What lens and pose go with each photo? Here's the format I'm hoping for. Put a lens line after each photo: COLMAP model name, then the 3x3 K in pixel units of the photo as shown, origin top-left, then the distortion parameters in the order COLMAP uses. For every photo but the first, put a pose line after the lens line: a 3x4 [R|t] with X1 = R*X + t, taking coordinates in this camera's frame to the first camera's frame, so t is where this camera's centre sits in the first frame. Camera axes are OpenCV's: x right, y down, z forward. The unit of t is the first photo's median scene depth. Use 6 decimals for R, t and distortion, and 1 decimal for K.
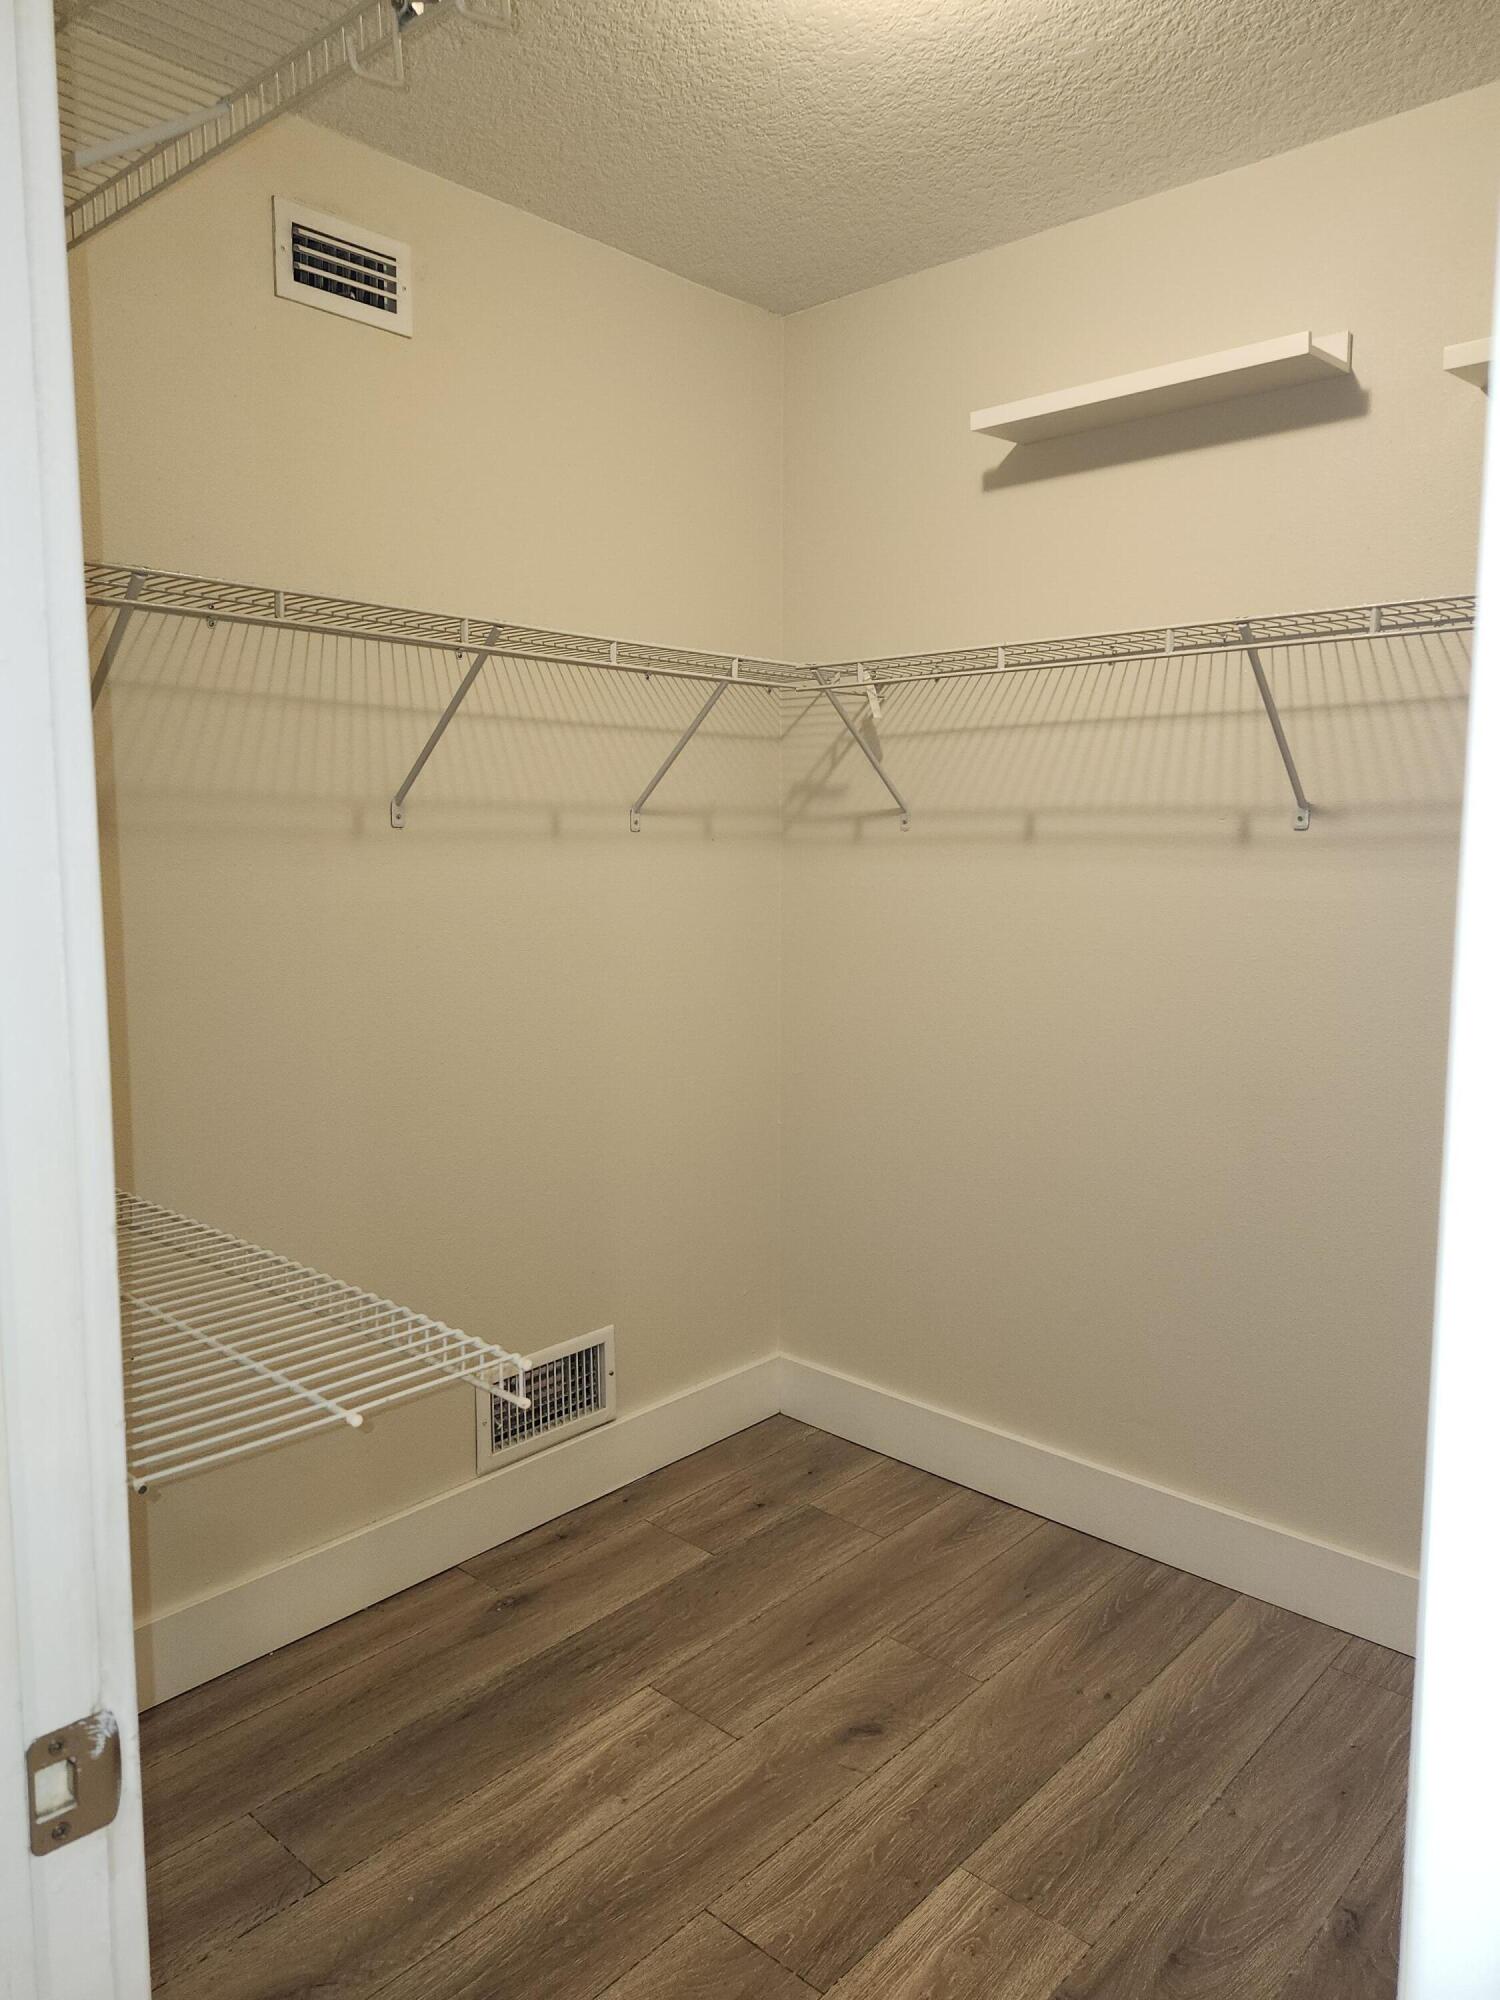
lens RADIAL K [[1392.6, 0, 745.0], [0, 1392.6, 984.8], [0, 0, 1]] dist [0.051508, -0.052742]
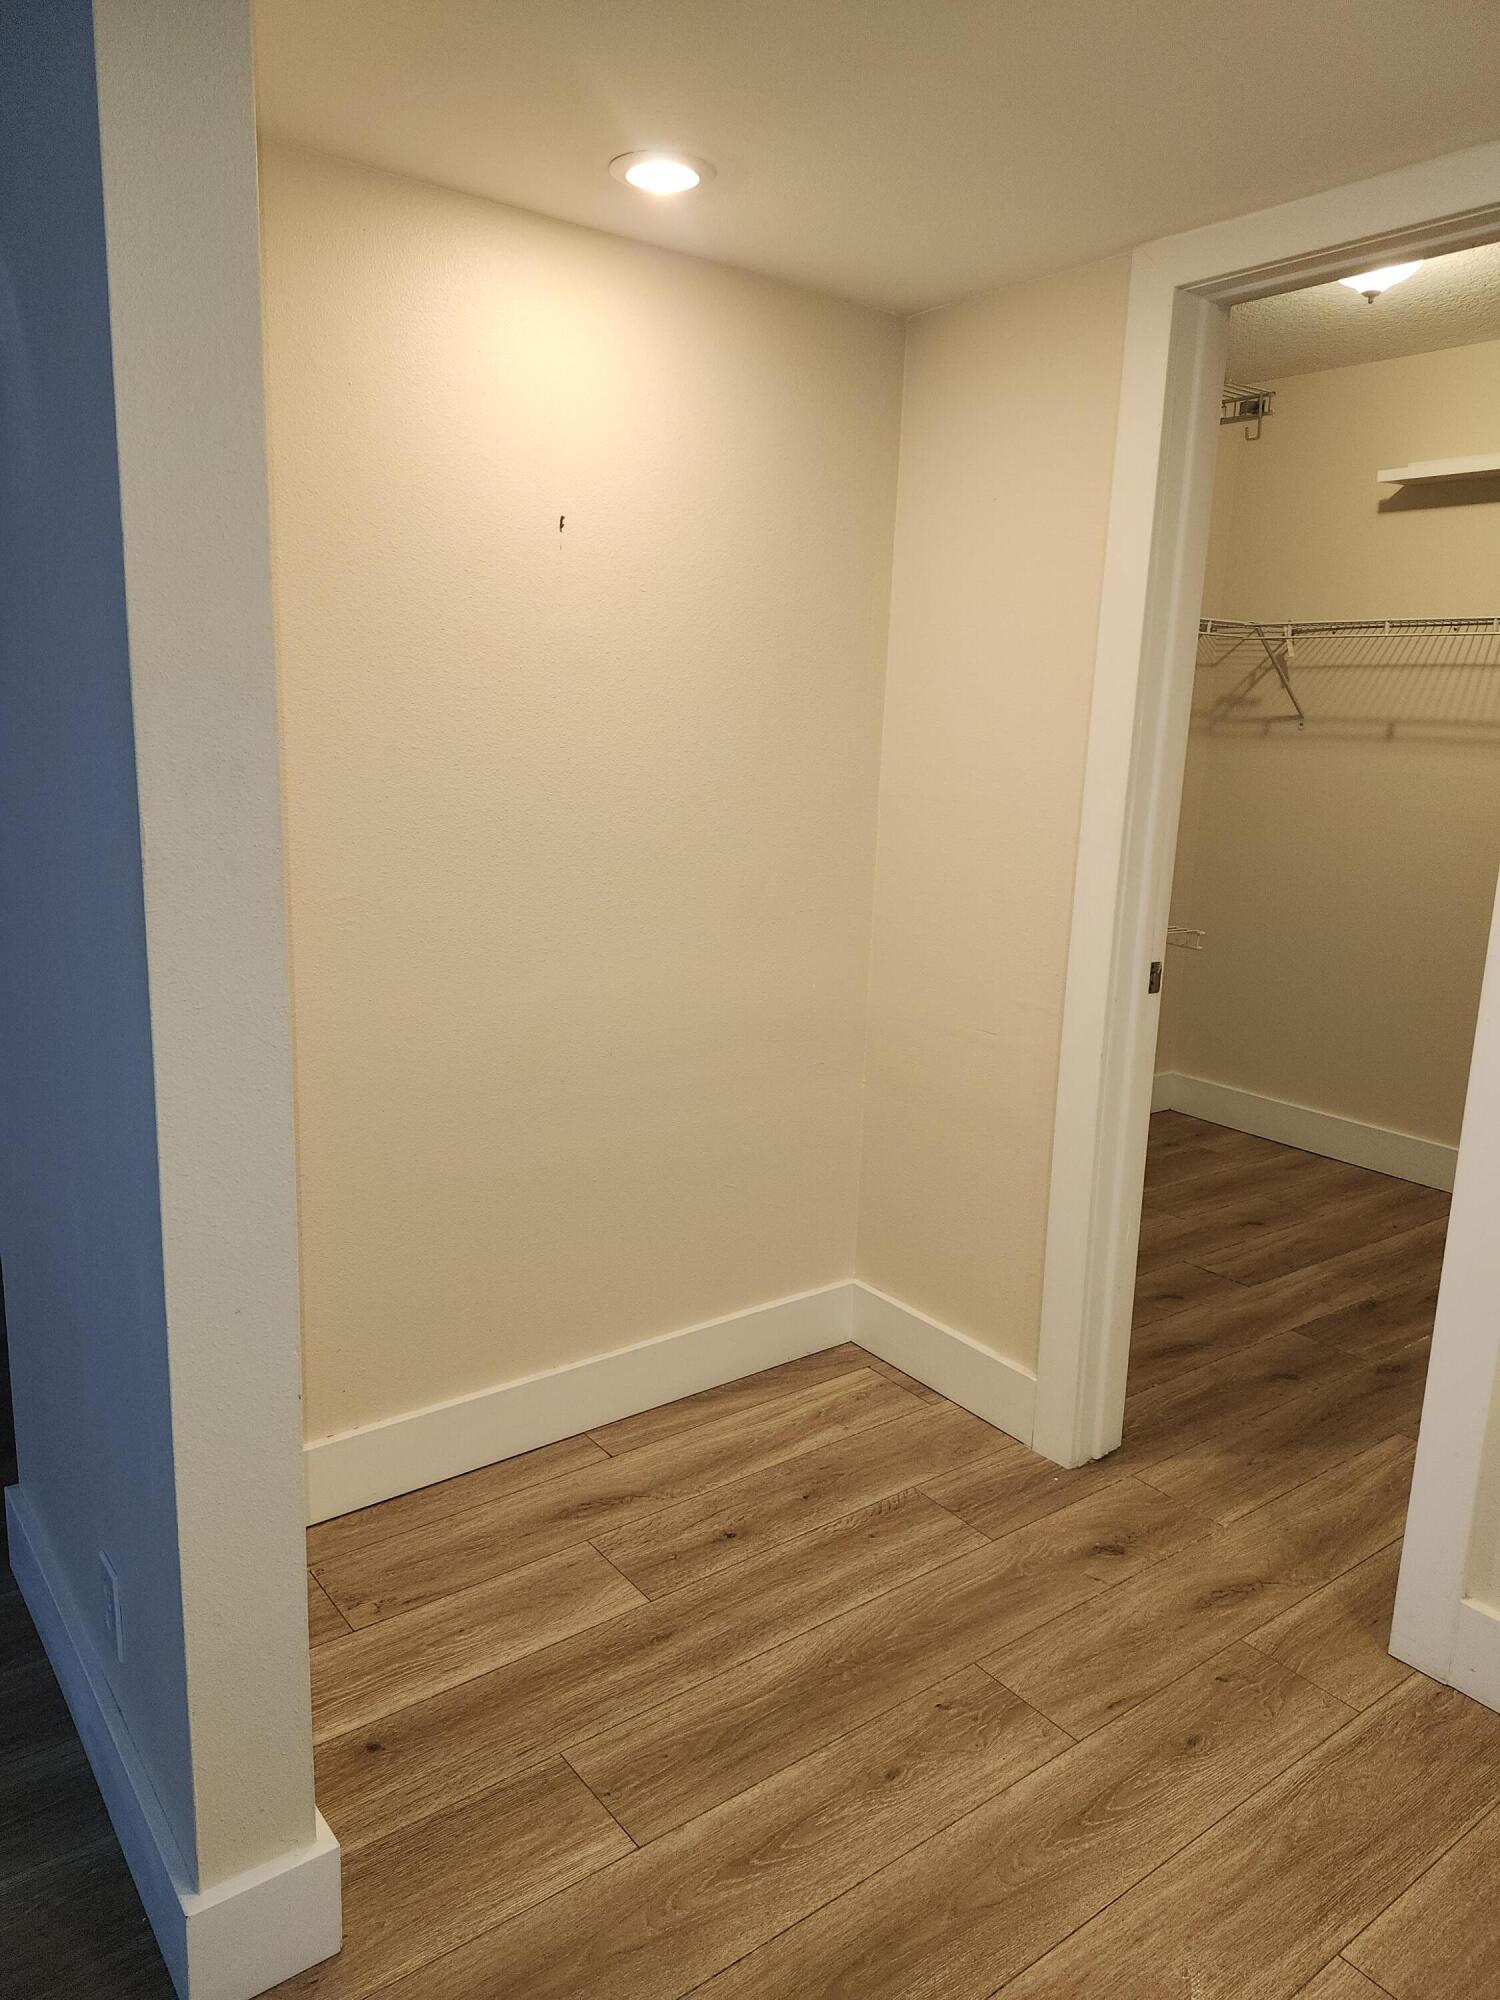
lens RADIAL K [[1392.6, 0, 795.7], [0, 1392.6, 982.1], [0, 0, 1]] dist [0.051508, -0.052742]
pose [[0.986827, 0.072315, -0.144716, -0.192641], [-0.061735, 0.995171, 0.076315, 0.083655], [0.149536, -0.066375, 0.986526, -0.636422]]
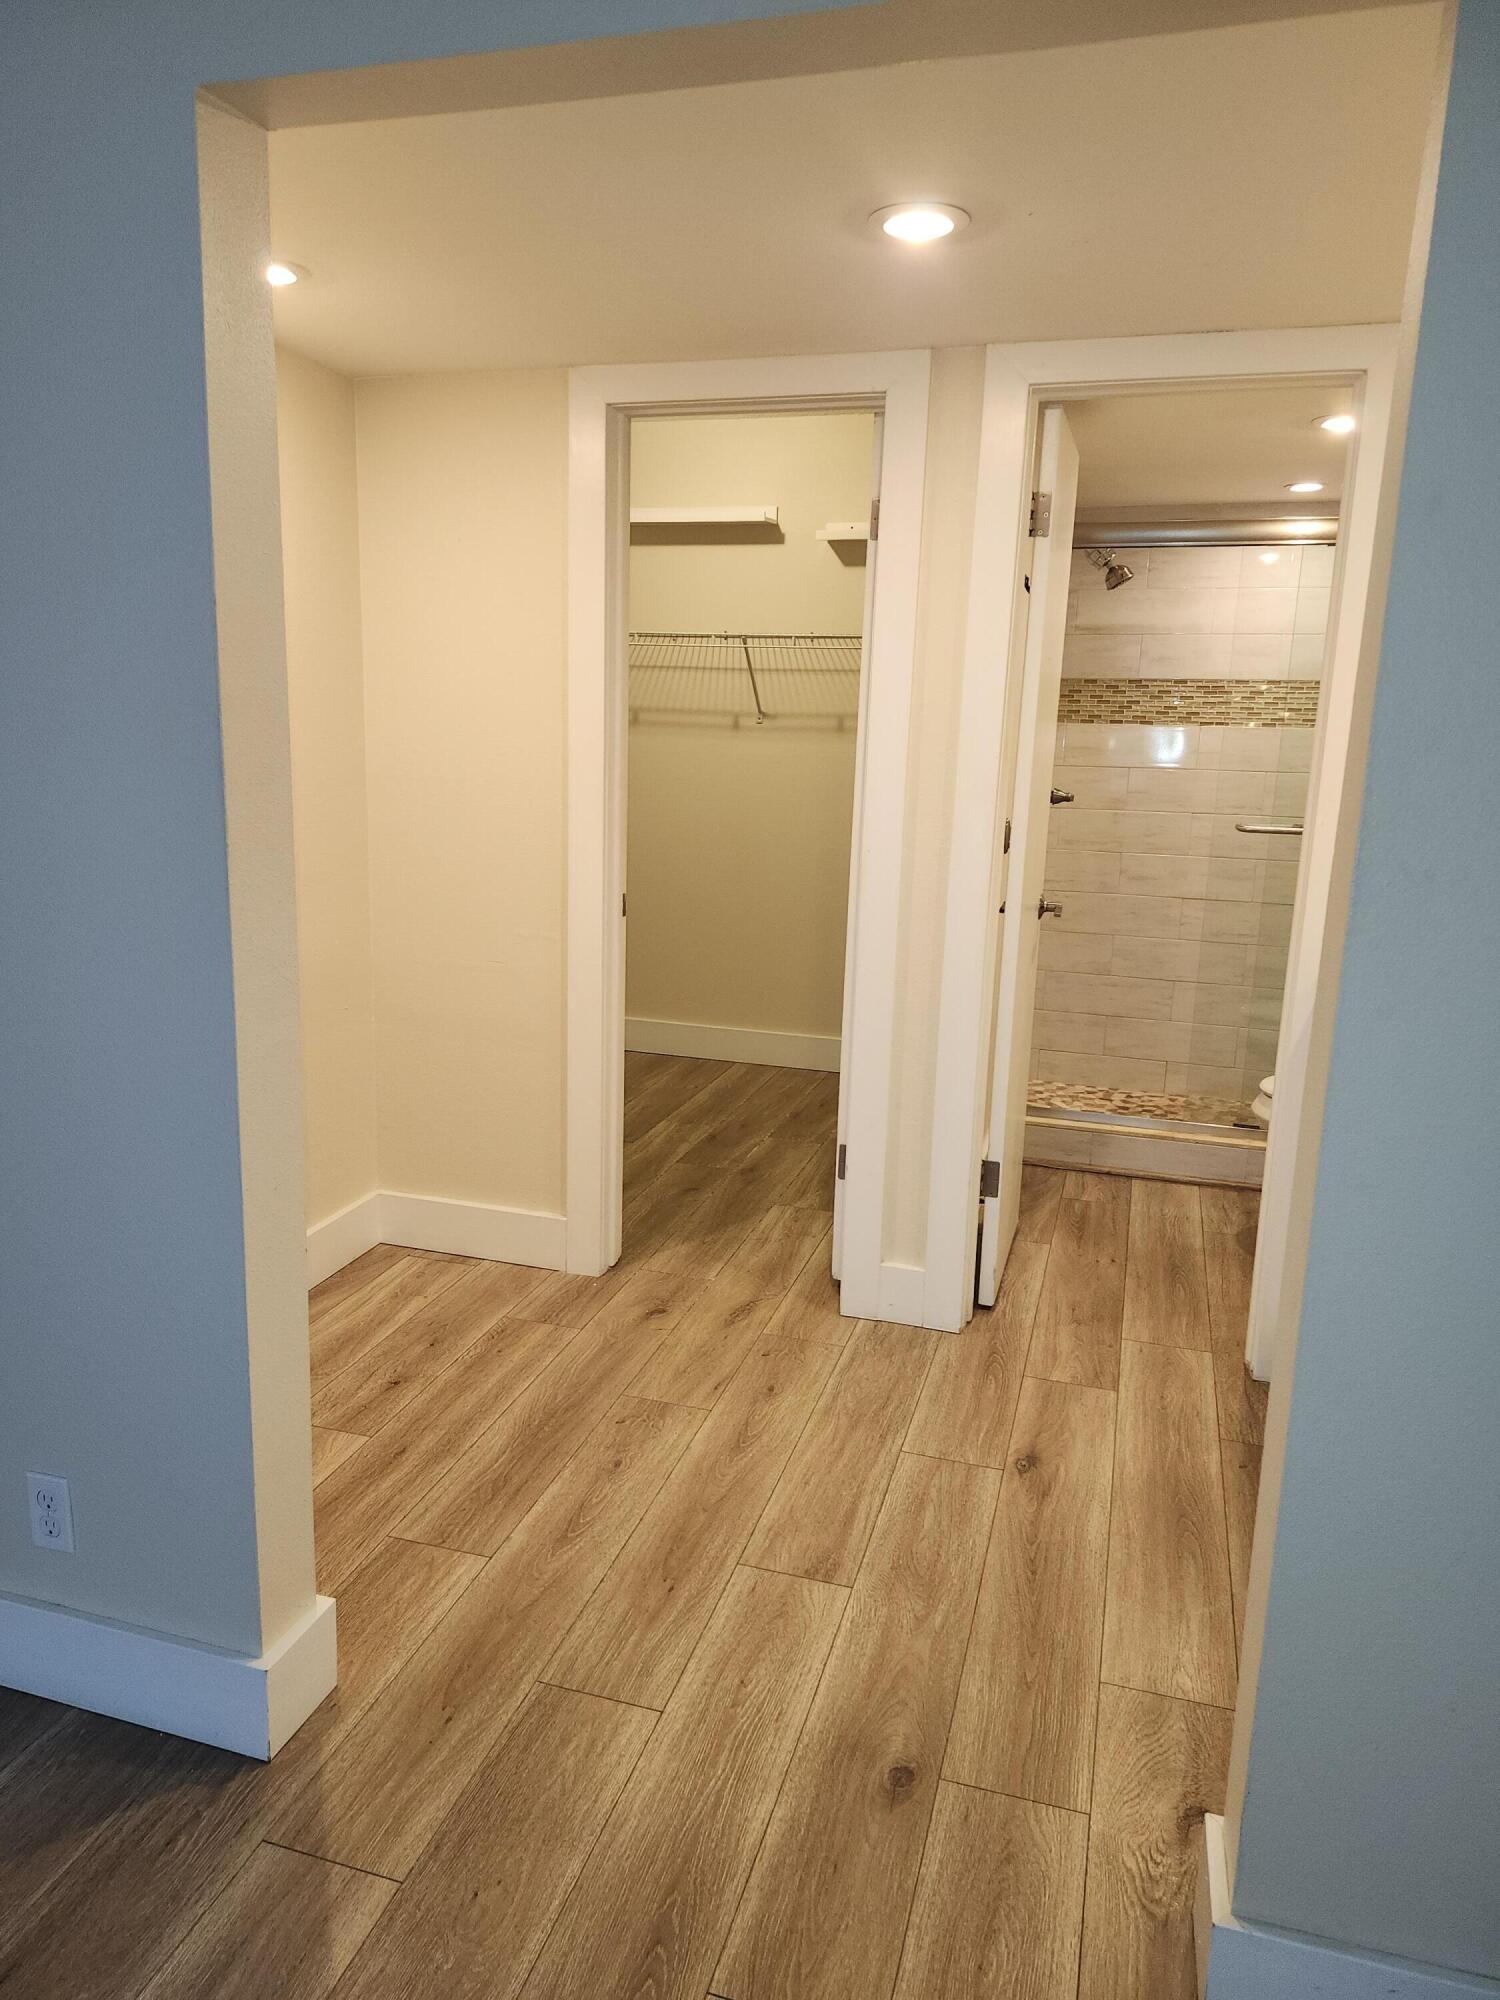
lens RADIAL K [[1392.6, 0, 704.2], [0, 1392.6, 1013.2], [0, 0, 1]] dist [0.051508, -0.052742]
pose [[0.900601, -0.066523, 0.429525, -3.139547], [0.025594, 0.994620, 0.100379, 0.276979], [-0.433892, -0.079408, 0.897459, -2.387451]]
